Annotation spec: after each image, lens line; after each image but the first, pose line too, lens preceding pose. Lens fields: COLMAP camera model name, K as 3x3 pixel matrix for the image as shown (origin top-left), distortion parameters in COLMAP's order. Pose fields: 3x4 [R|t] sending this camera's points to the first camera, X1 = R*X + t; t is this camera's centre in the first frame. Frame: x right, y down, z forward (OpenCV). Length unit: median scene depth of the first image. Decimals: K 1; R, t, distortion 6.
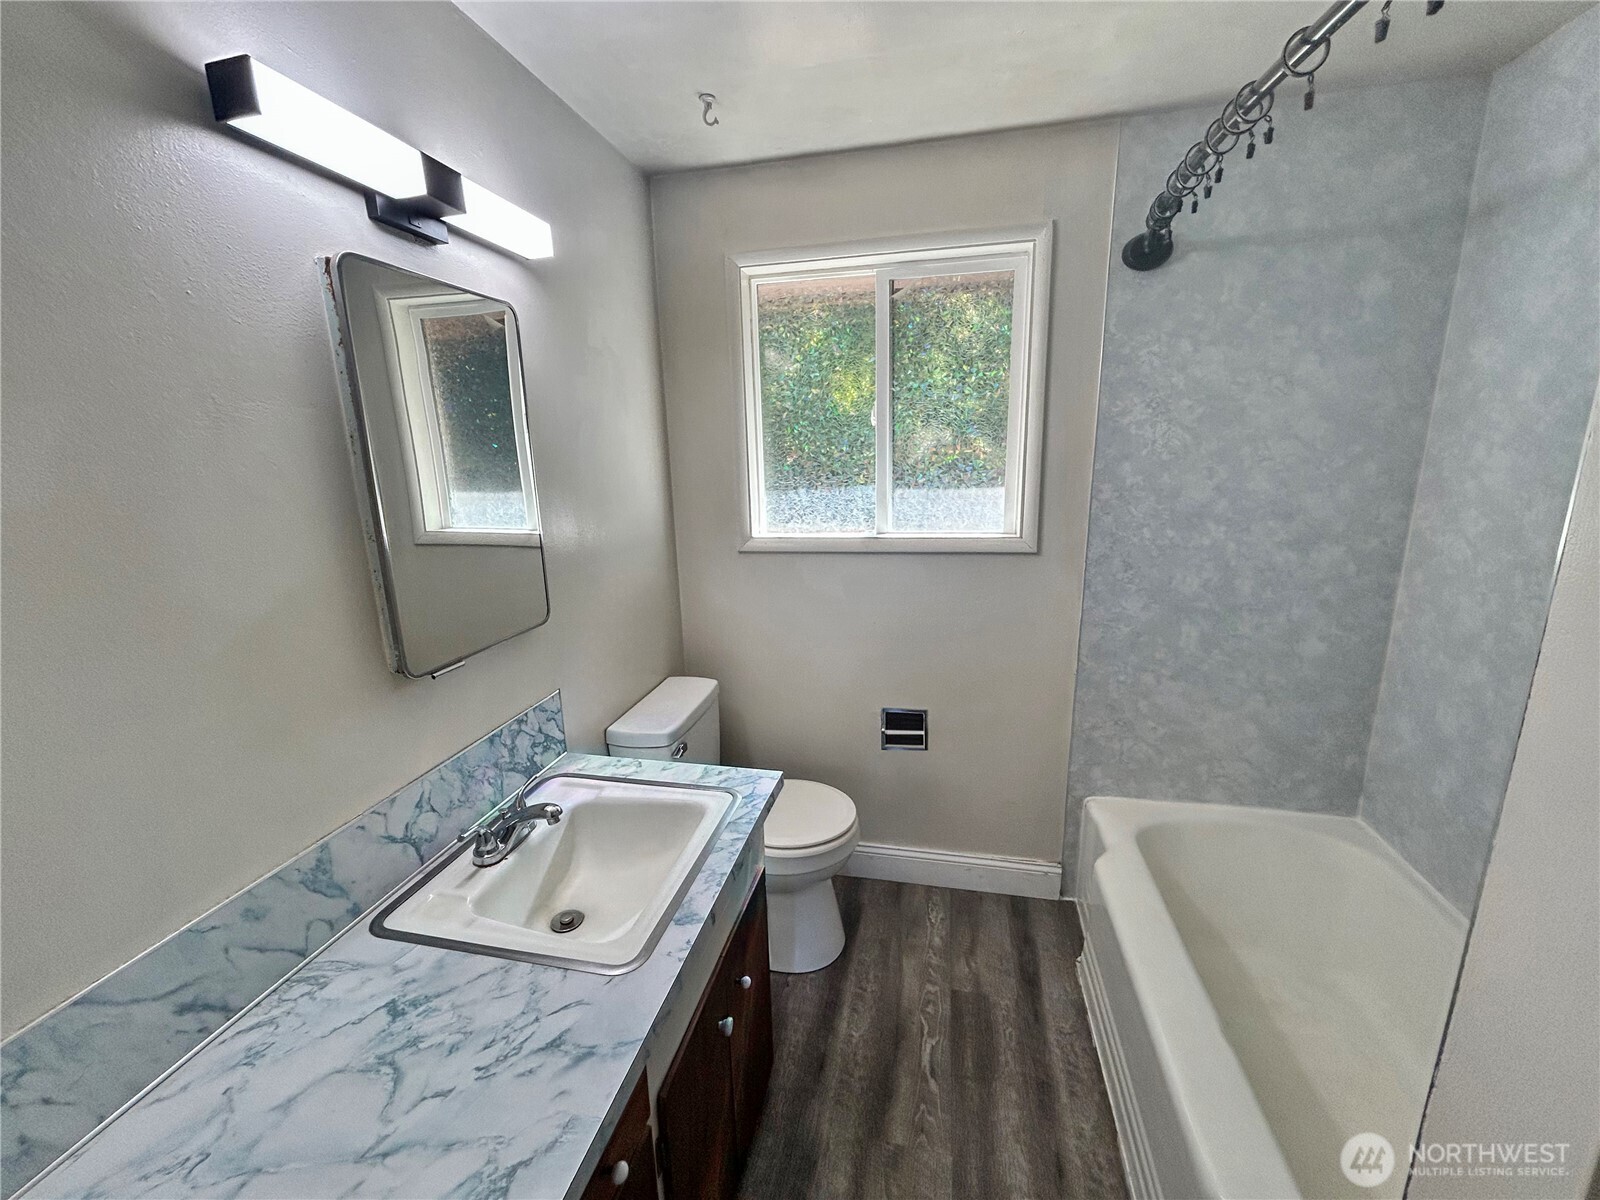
lens RADIAL K [[649.0, 0, 803.1], [0, 649.0, 600.3], [0, 0, 1]] dist [-0.000238, 0.000112]
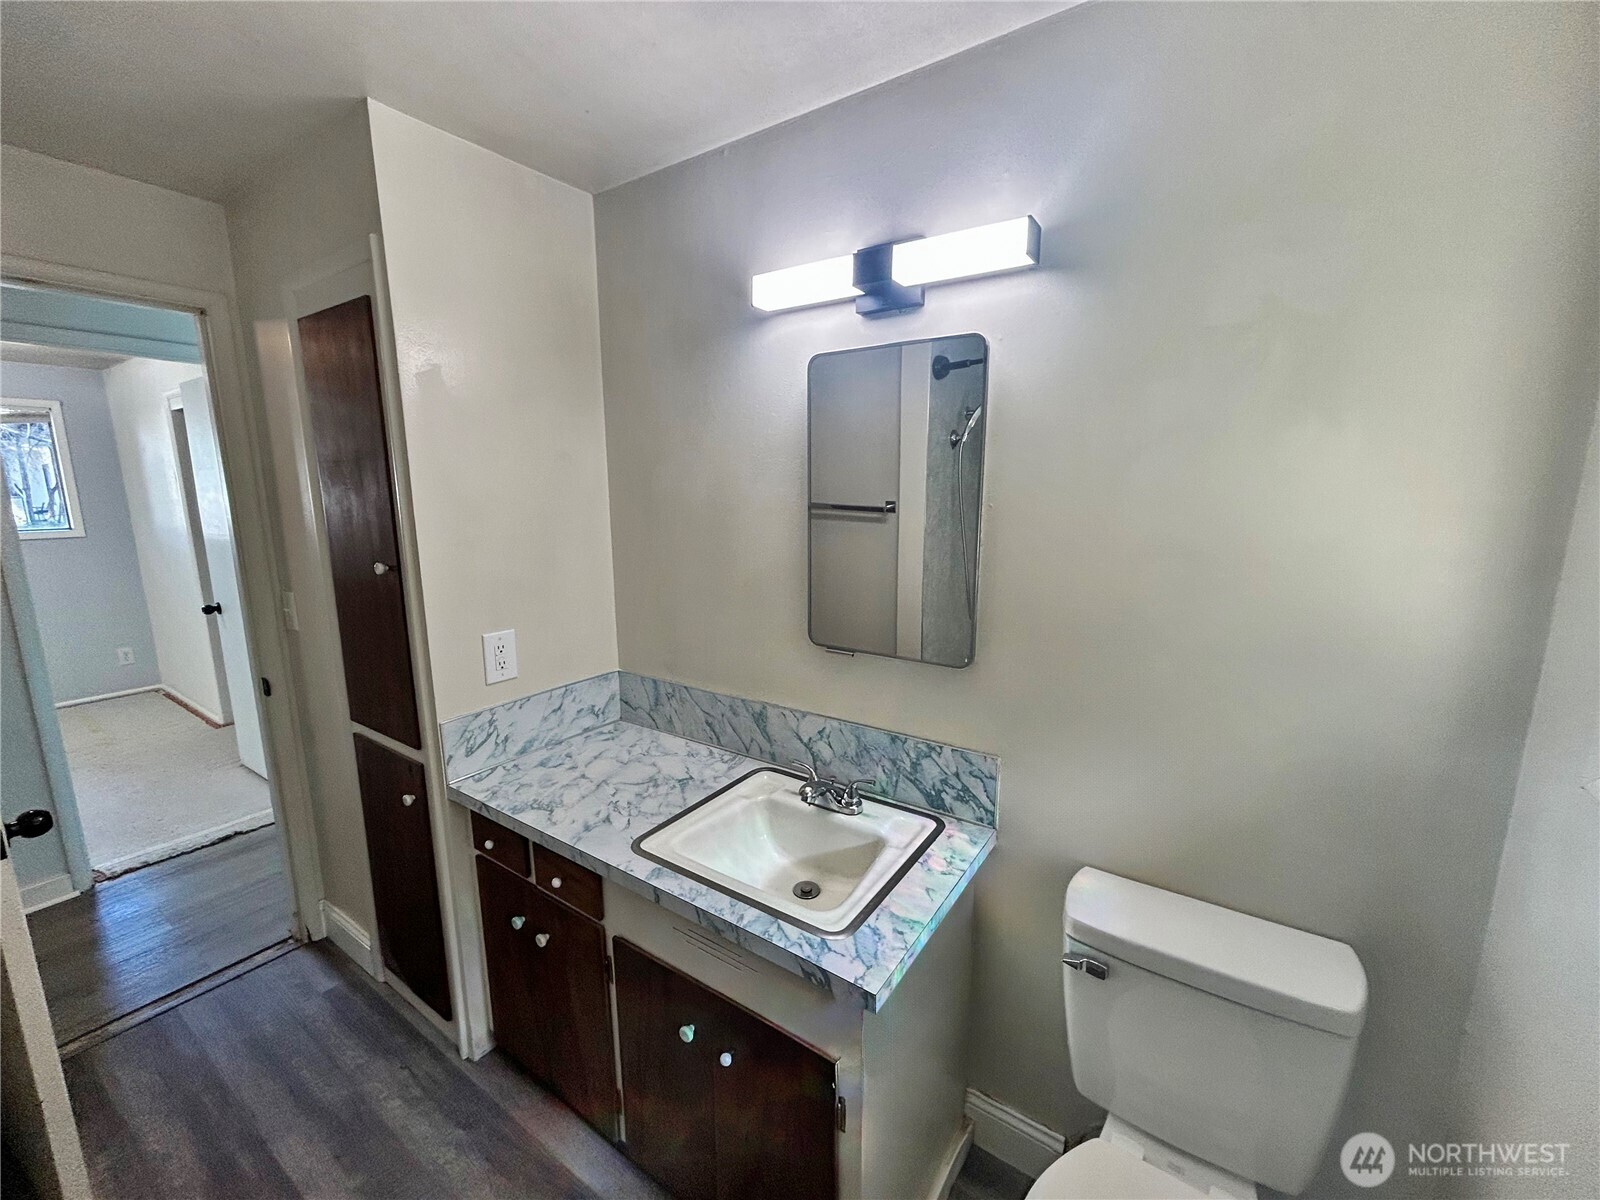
lens RADIAL K [[649.0, 0, 803.1], [0, 649.0, 600.3], [0, 0, 1]] dist [-0.000238, 0.000112]
pose [[-0.369830, 0.191500, -0.909150, 0.594501], [-0.201369, 0.938748, 0.279649, -0.314024], [0.907015, 0.286497, -0.308615, 1.210367]]
